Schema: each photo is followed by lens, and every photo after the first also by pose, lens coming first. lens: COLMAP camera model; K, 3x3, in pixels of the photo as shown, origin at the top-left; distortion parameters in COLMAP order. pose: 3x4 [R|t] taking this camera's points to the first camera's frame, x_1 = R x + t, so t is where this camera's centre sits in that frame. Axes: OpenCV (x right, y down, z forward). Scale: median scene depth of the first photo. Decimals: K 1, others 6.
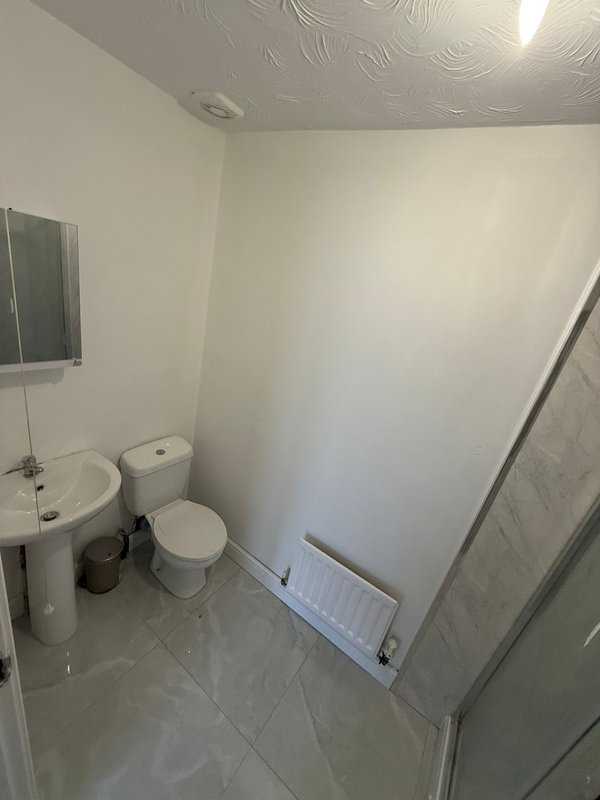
lens RADIAL K [[318.8, 0, 301.6], [0, 318.8, 400.0], [0, 0, 1]] dist [-0.000011, -0.000005]
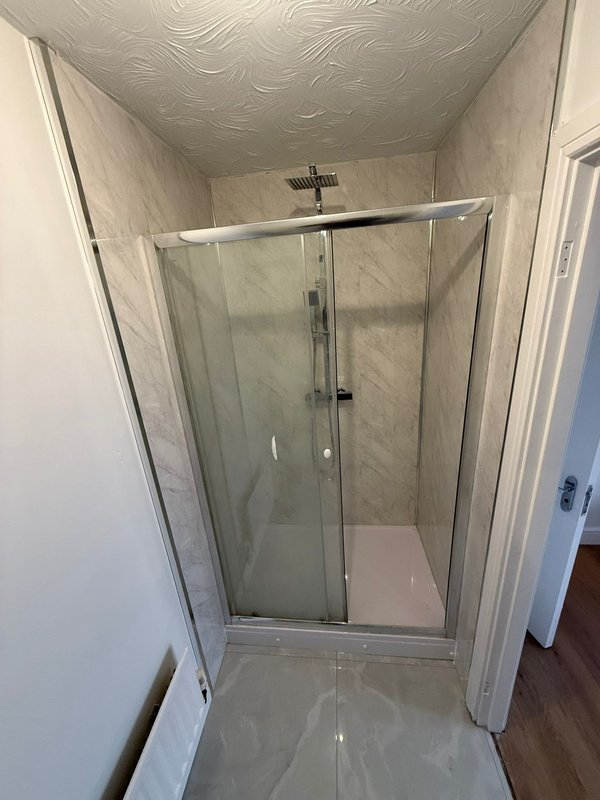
lens RADIAL K [[318.8, 0, 299.1], [0, 318.8, 396.6], [0, 0, 1]] dist [-0.000011, -0.000005]
pose [[-0.475127, -0.447909, 0.757385, -0.227315], [0.291492, 0.732024, 0.615771, -0.348390], [-0.830233, 0.513341, -0.217243, 0.791256]]
